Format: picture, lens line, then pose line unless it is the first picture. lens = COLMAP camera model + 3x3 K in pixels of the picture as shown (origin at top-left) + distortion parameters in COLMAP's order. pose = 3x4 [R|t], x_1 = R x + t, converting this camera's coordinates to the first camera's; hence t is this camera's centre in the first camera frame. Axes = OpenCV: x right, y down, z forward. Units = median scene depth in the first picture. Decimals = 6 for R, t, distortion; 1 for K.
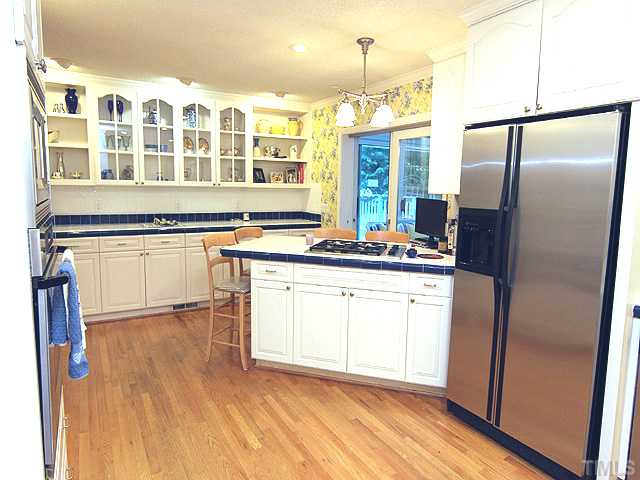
lens RADIAL K [[407.8, 0, 316.8], [0, 407.8, 232.0], [0, 0, 1]] dist [-0.001913, 0.000979]
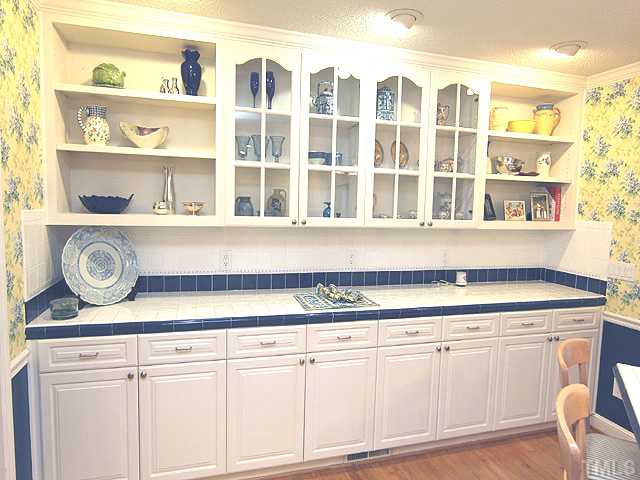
lens RADIAL K [[411.5, 0, 320.0], [0, 411.5, 240.0], [0, 0, 1]] dist [0.003347, 0.001539]
pose [[0.973998, 0.033291, -0.224097, -0.282825], [-0.038547, 0.999074, -0.019119, -0.087239], [0.223253, 0.027260, 0.974379, 0.472846]]
